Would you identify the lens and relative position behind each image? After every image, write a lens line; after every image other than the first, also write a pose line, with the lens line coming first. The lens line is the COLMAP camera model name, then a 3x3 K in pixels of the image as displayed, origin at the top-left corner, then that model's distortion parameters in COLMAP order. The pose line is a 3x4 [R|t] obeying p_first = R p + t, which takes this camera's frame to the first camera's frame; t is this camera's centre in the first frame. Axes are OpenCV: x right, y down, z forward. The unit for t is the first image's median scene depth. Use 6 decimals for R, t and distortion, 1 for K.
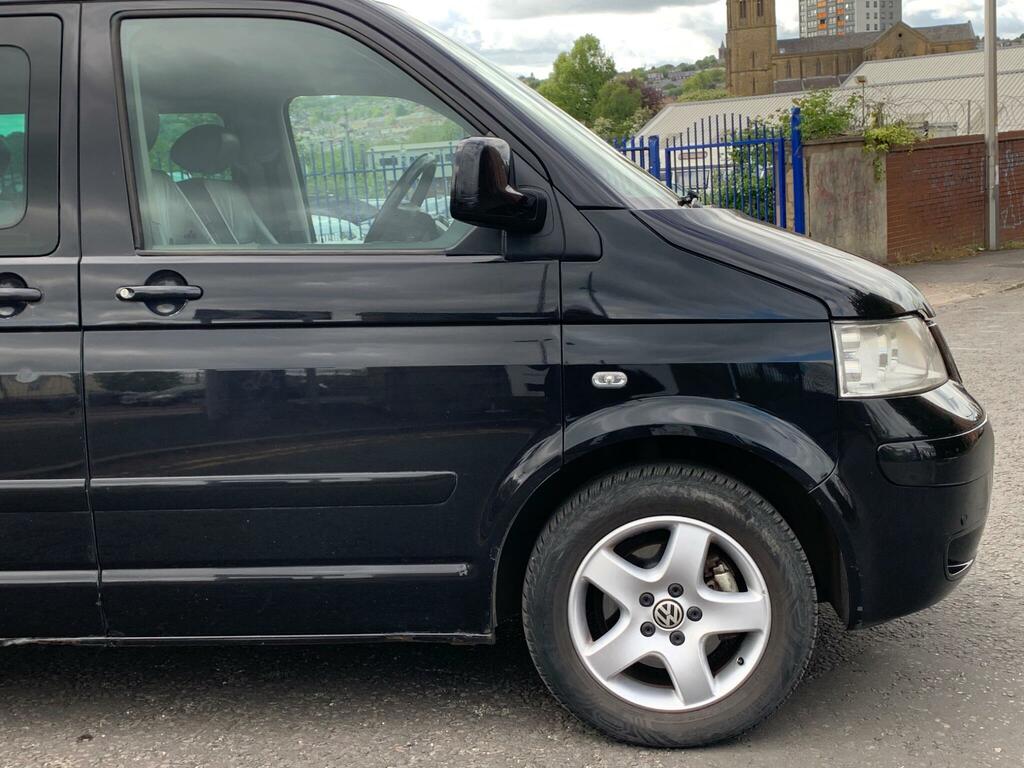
lens RADIAL K [[1228.7, 0, 482.6], [0, 1228.7, 398.3], [0, 0, 1]] dist [0.185749, -0.588953]
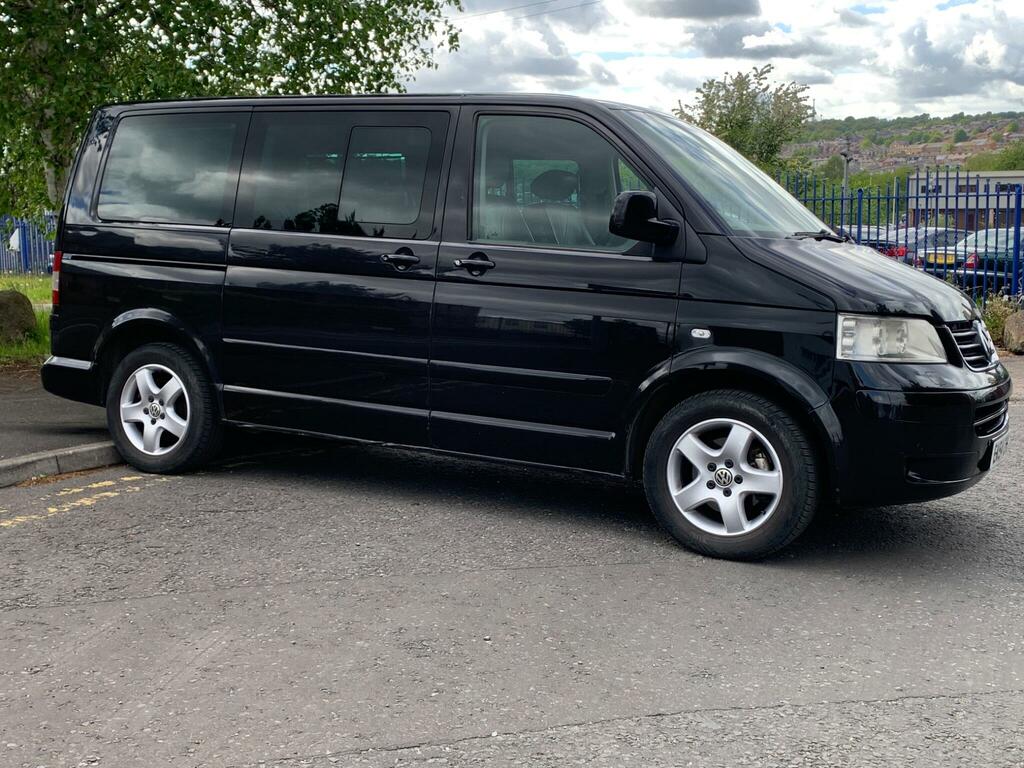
lens RADIAL K [[1228.7, 0, 482.6], [0, 1228.7, 398.3], [0, 0, 1]] dist [0.185749, -0.588953]
pose [[0.907850, 0.124706, -0.400321, 0.512155], [-0.130368, 0.991378, 0.013179, 0.088207], [0.398513, 0.040225, 0.916280, -0.673479]]
